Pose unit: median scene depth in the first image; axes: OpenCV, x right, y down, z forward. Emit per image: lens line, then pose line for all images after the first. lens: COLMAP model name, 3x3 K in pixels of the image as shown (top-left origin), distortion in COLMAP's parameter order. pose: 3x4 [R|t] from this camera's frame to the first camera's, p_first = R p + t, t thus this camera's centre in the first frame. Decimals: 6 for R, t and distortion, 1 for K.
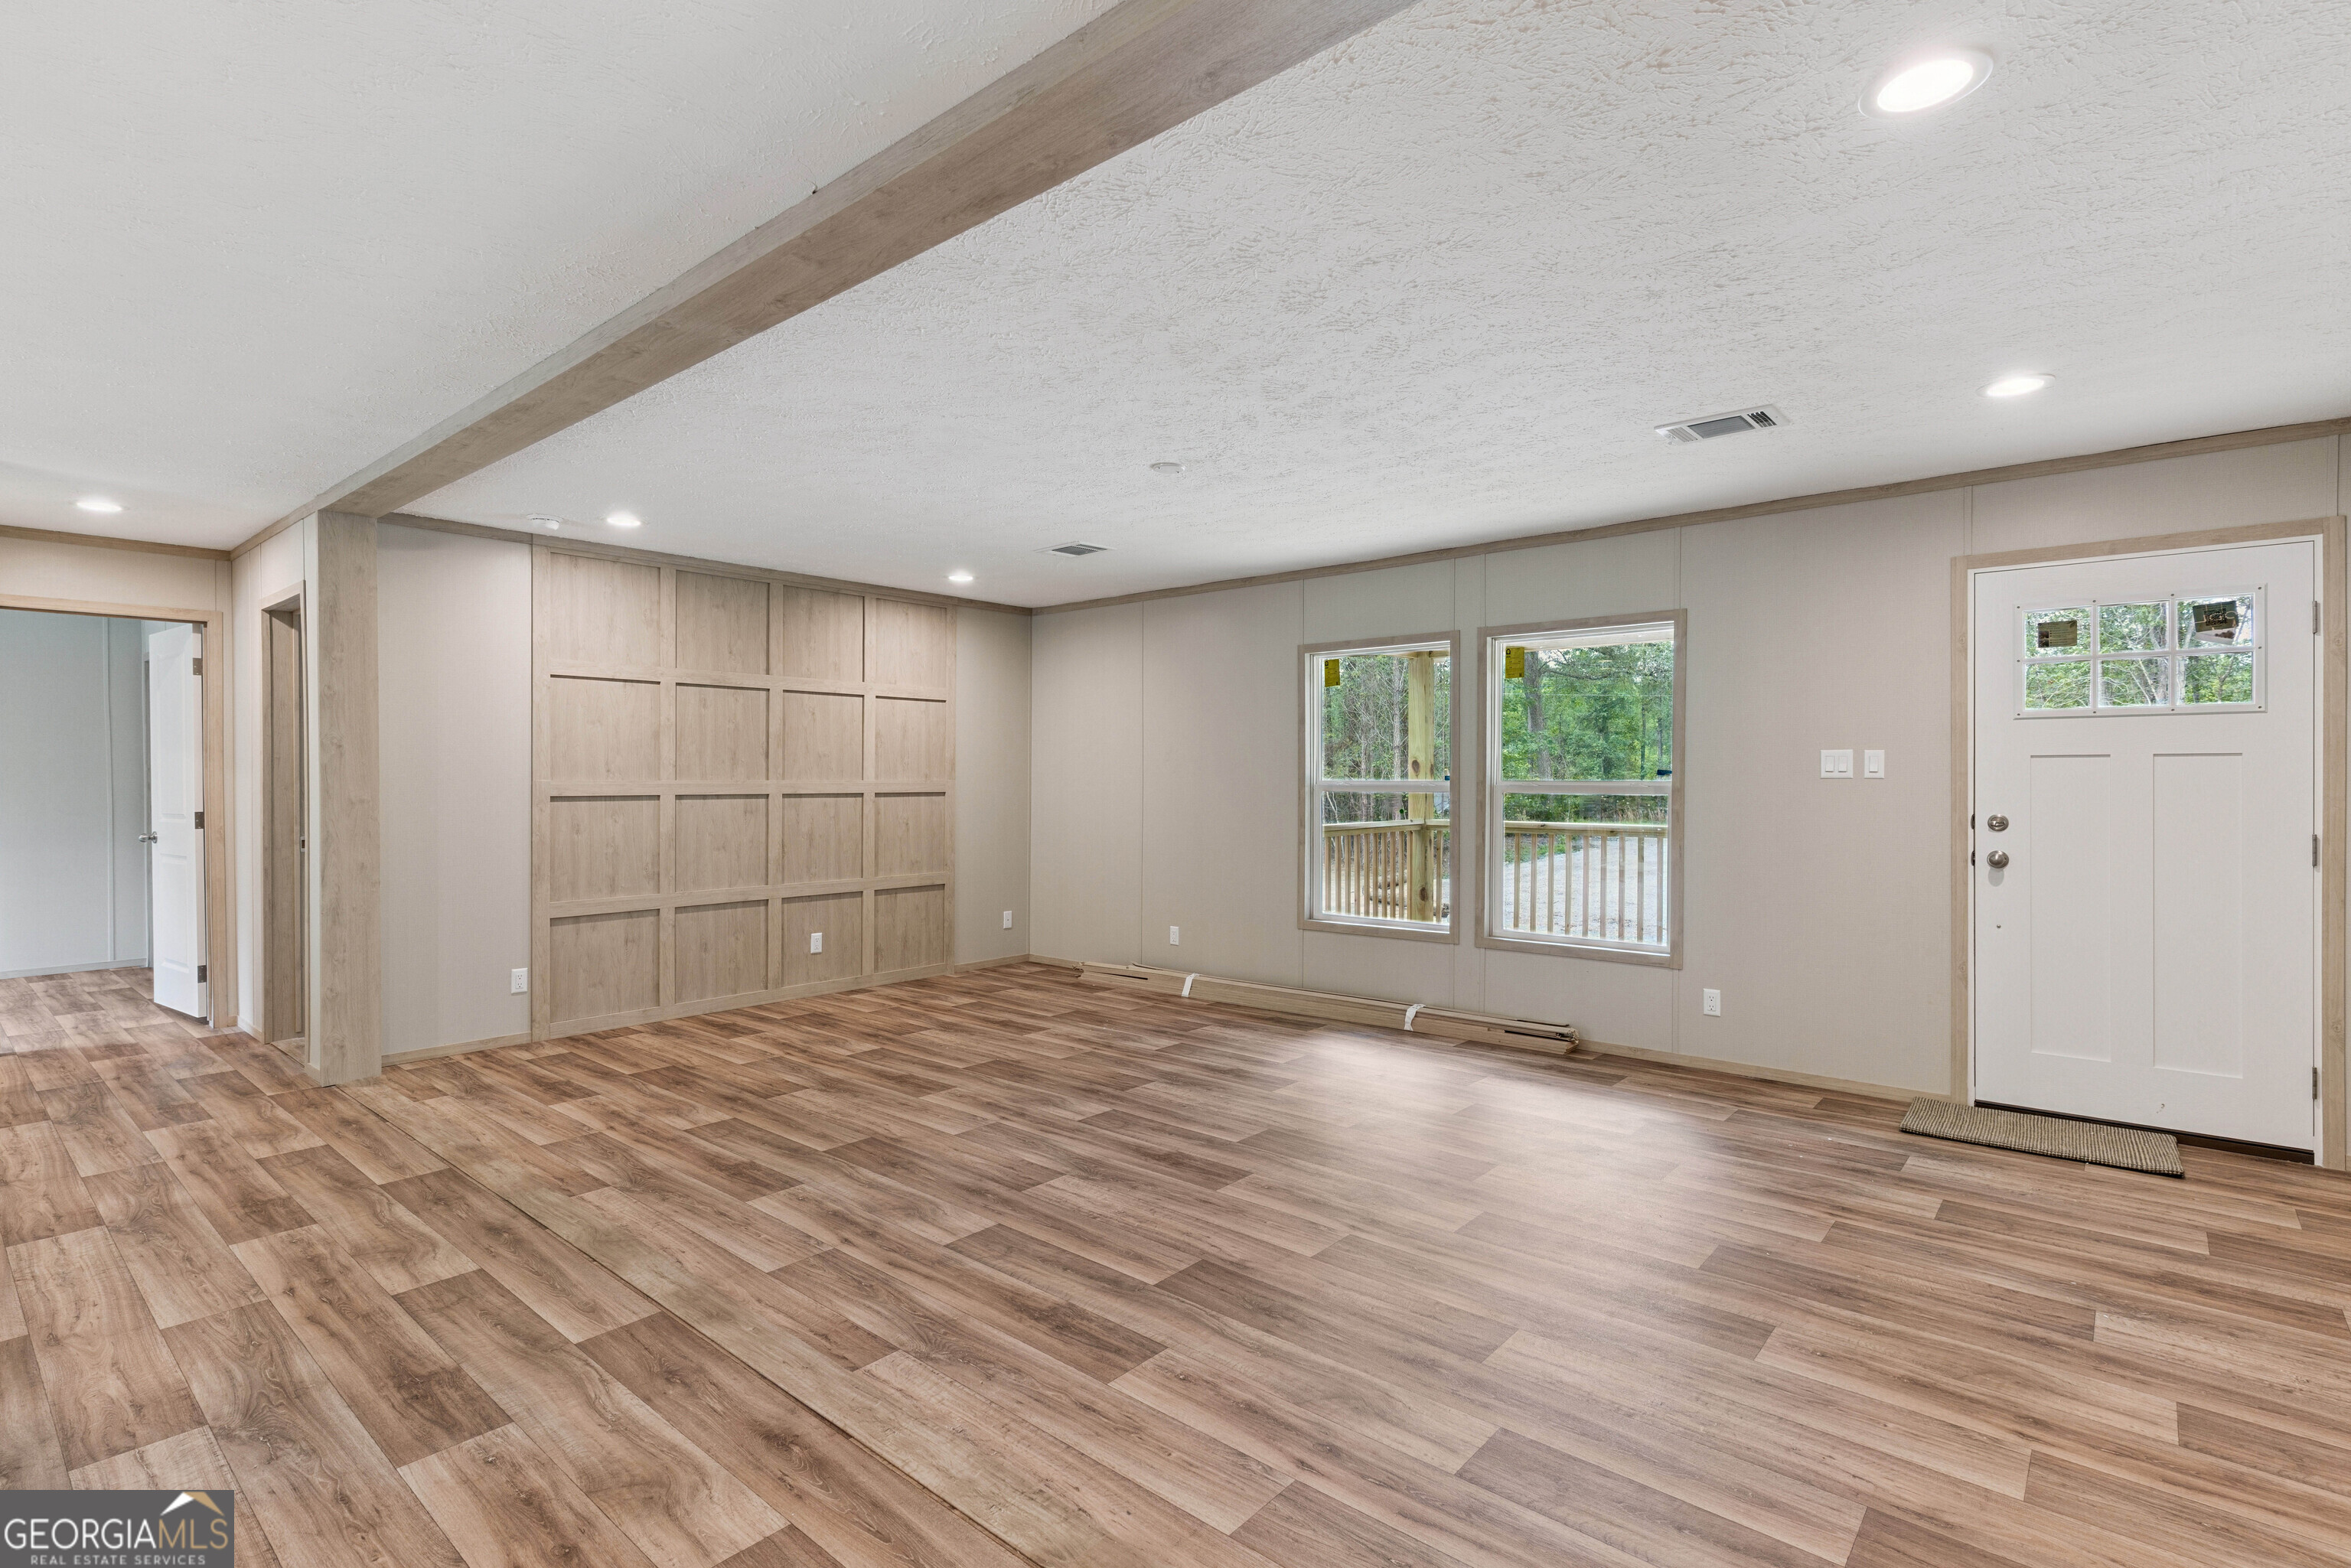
lens RADIAL K [[1115.8, 0, 1175.8], [0, 1115.8, 817.9], [0, 0, 1]] dist [0.004817, 0.000908]
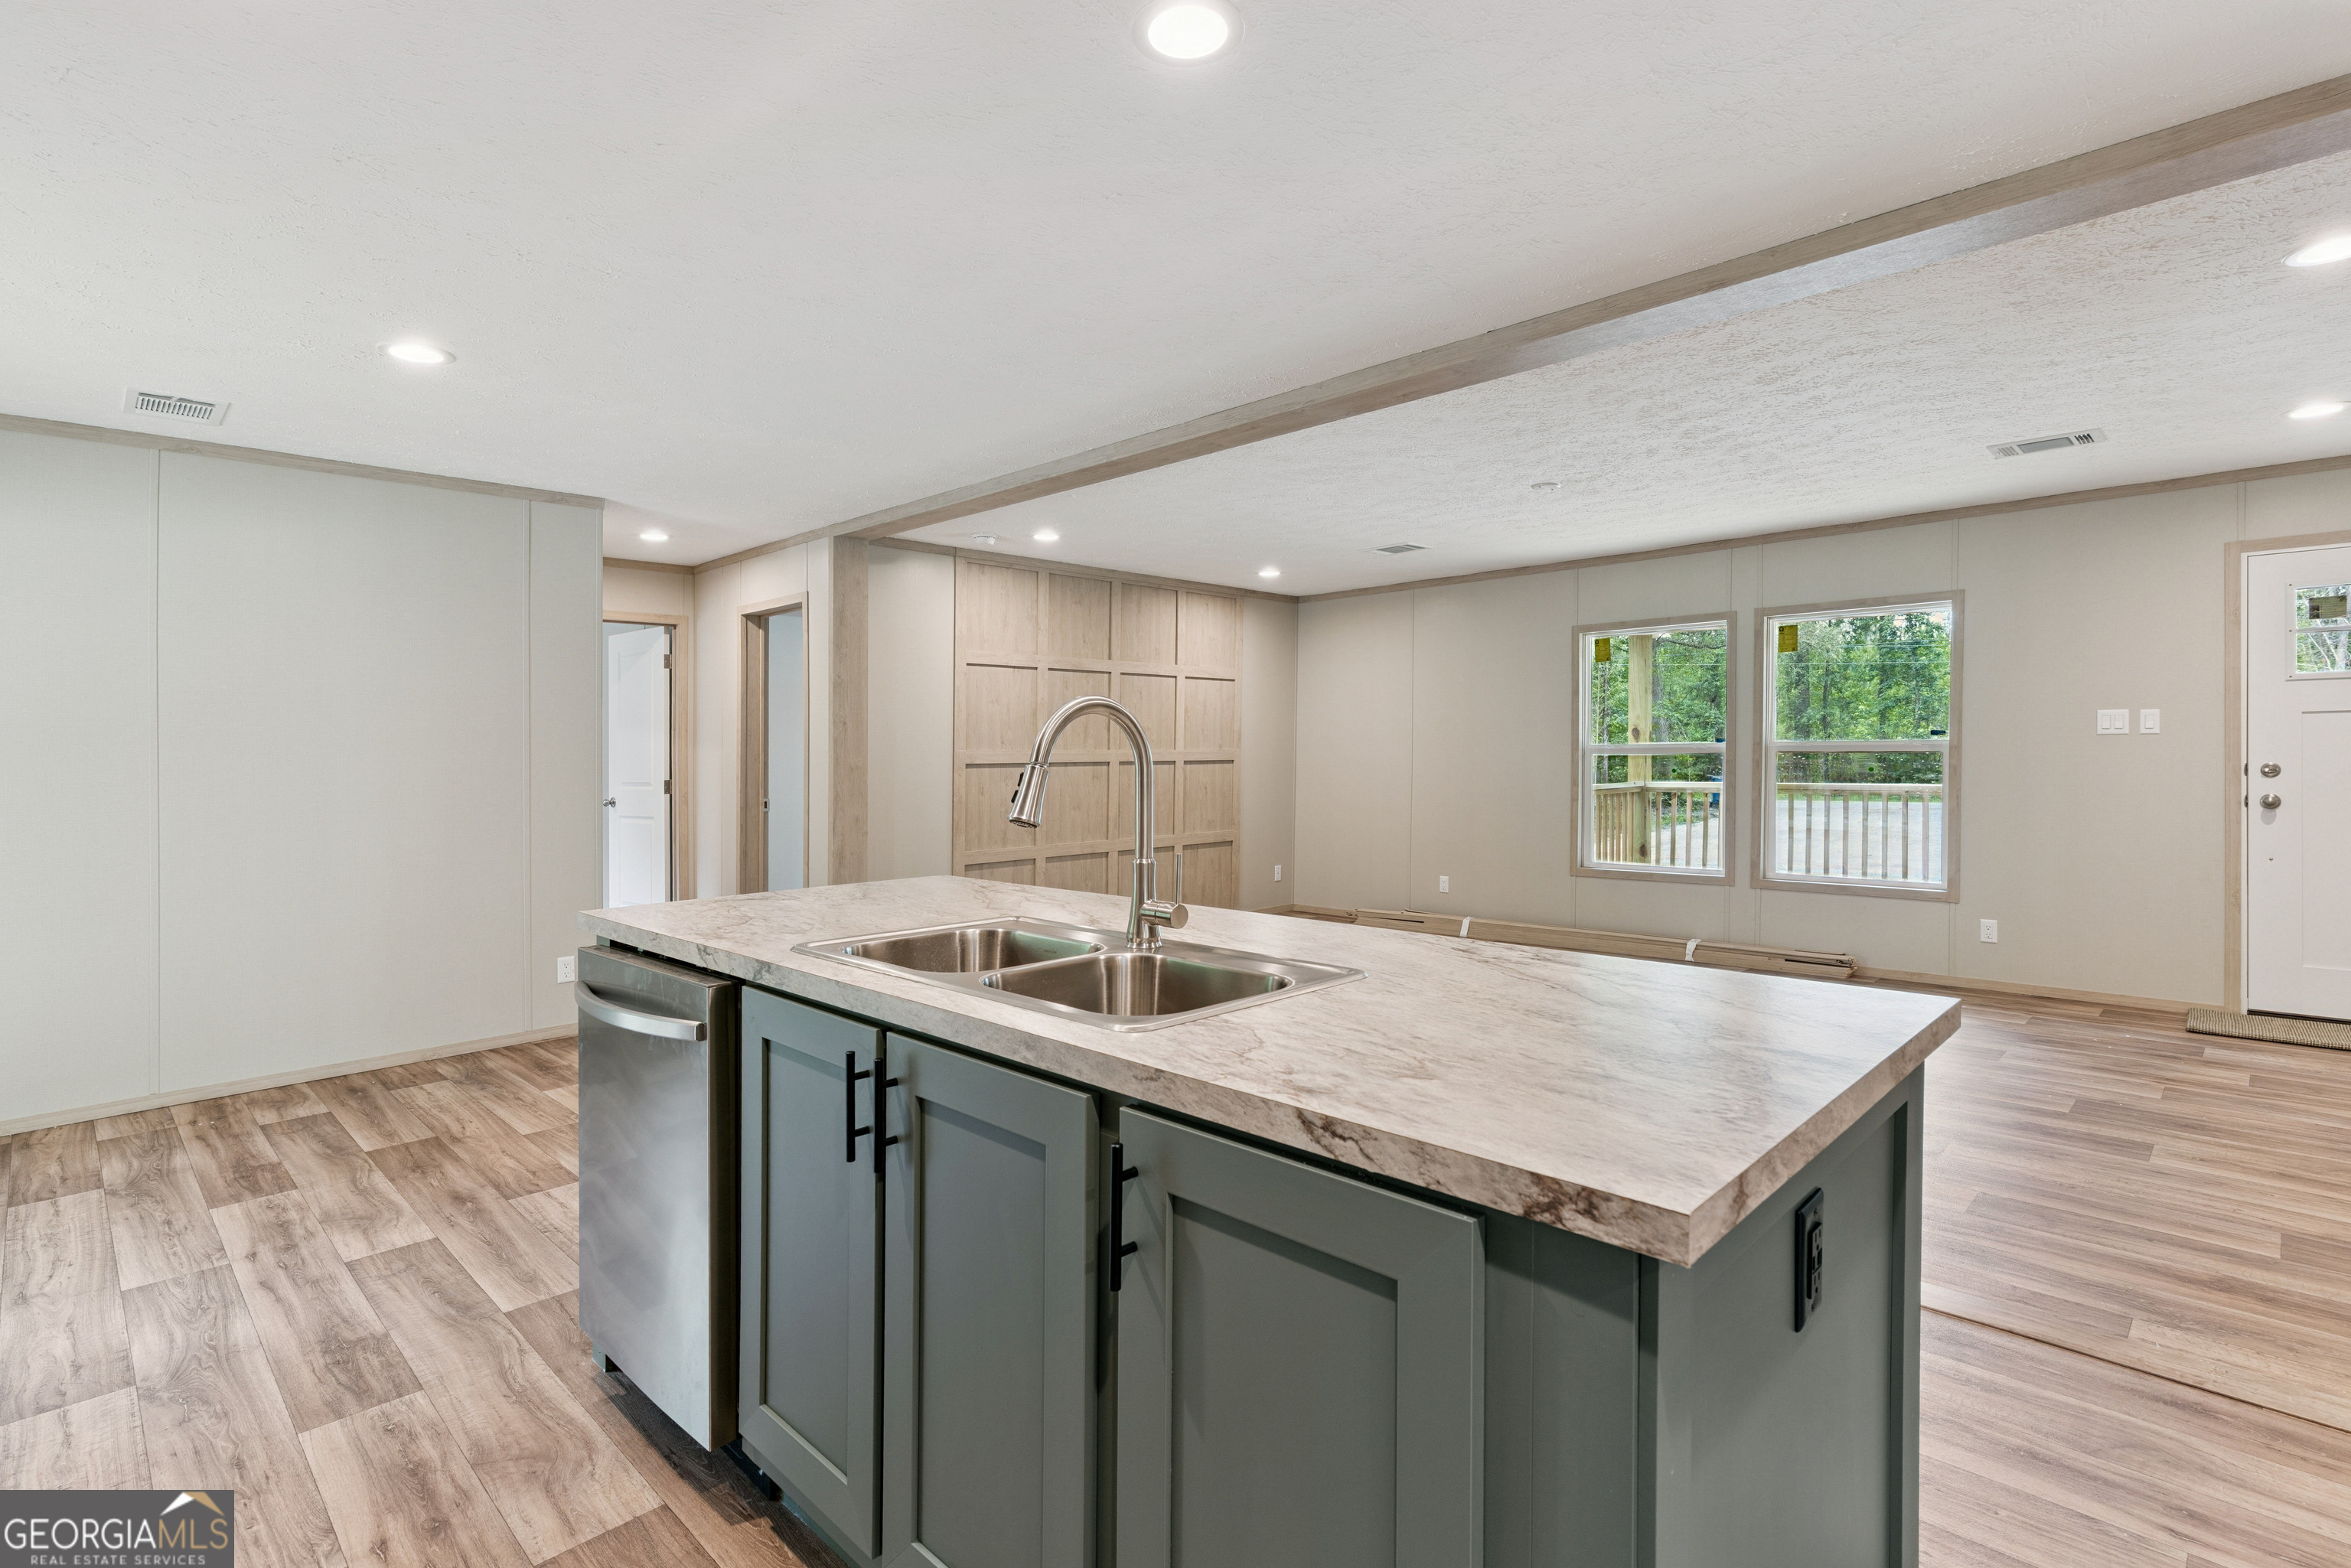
lens RADIAL K [[1115.8, 0, 1172.9], [0, 1115.8, 799.5], [0, 0, 1]] dist [0.004817, 0.000908]
pose [[0.997486, -0.007680, -0.070449, -0.245584], [0.007961, 0.999961, 0.003716, 0.016409], [0.070417, -0.004268, 0.997508, -0.187016]]
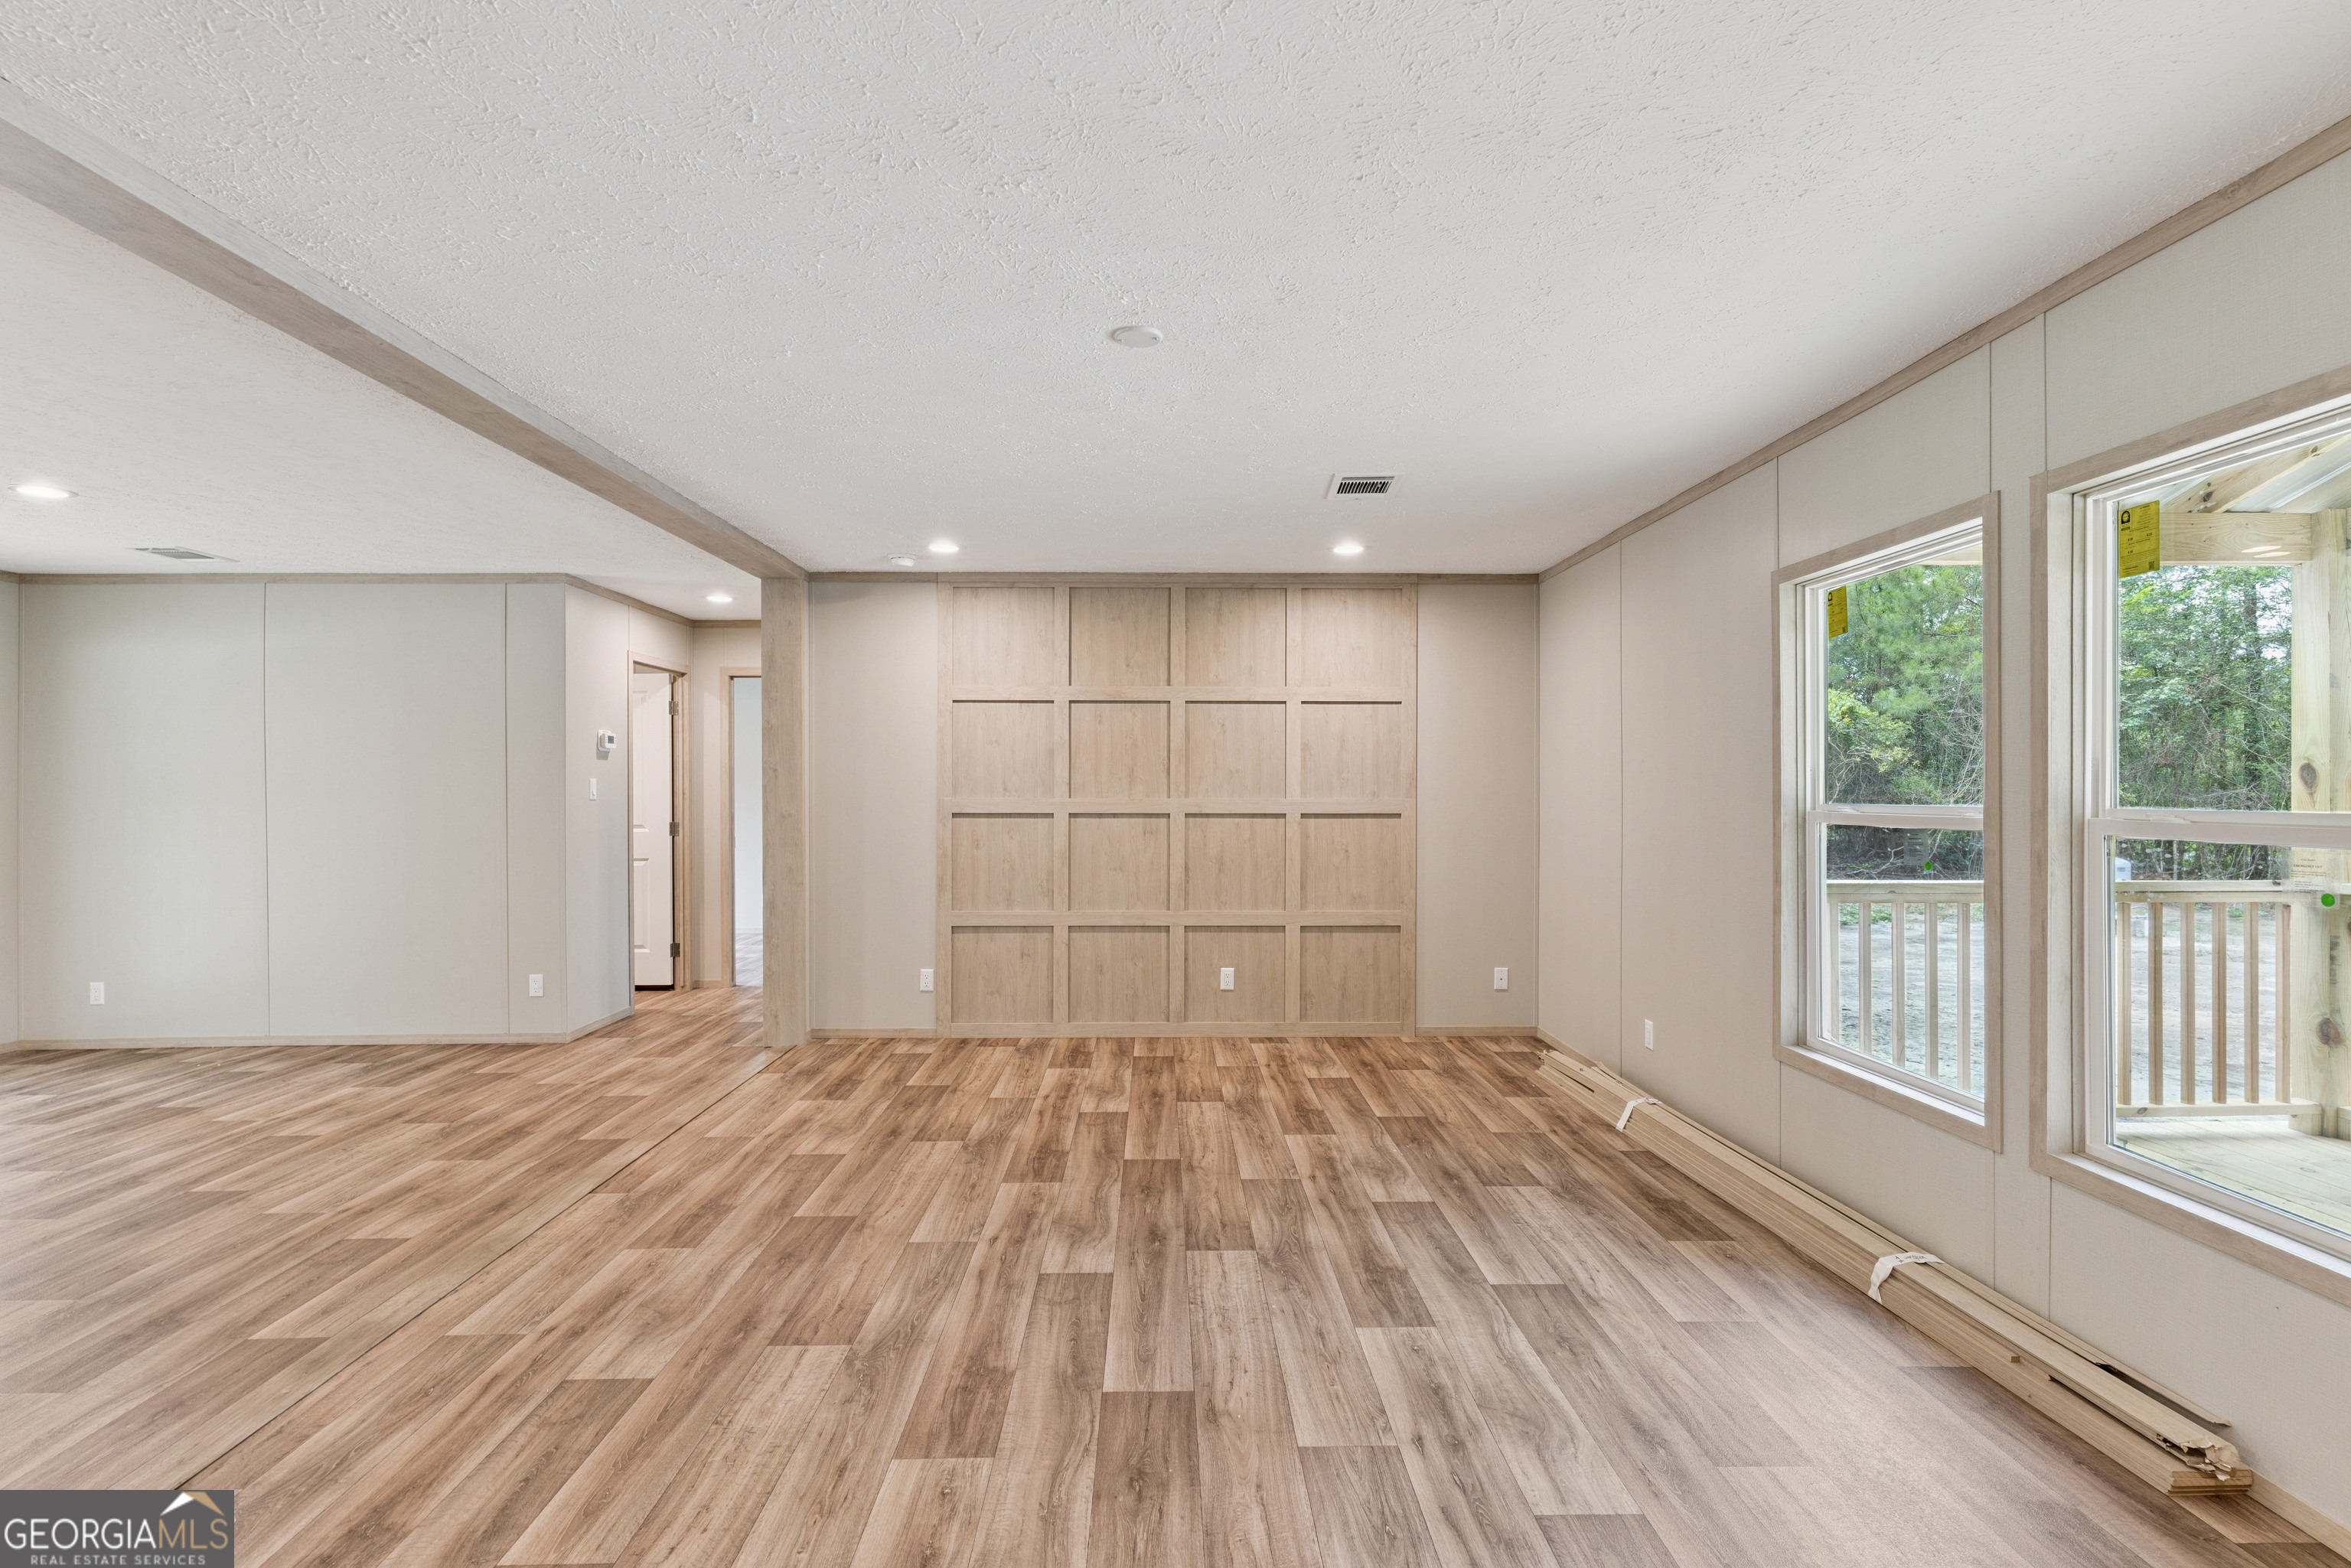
lens RADIAL K [[1115.8, 0, 1176.6], [0, 1115.8, 801.4], [0, 0, 1]] dist [0.004817, 0.000908]
pose [[0.670630, 0.006427, -0.741764, 0.377927], [-0.028611, 0.999443, -0.017207, -0.017426], [0.741240, 0.032762, 0.670440, 0.428850]]
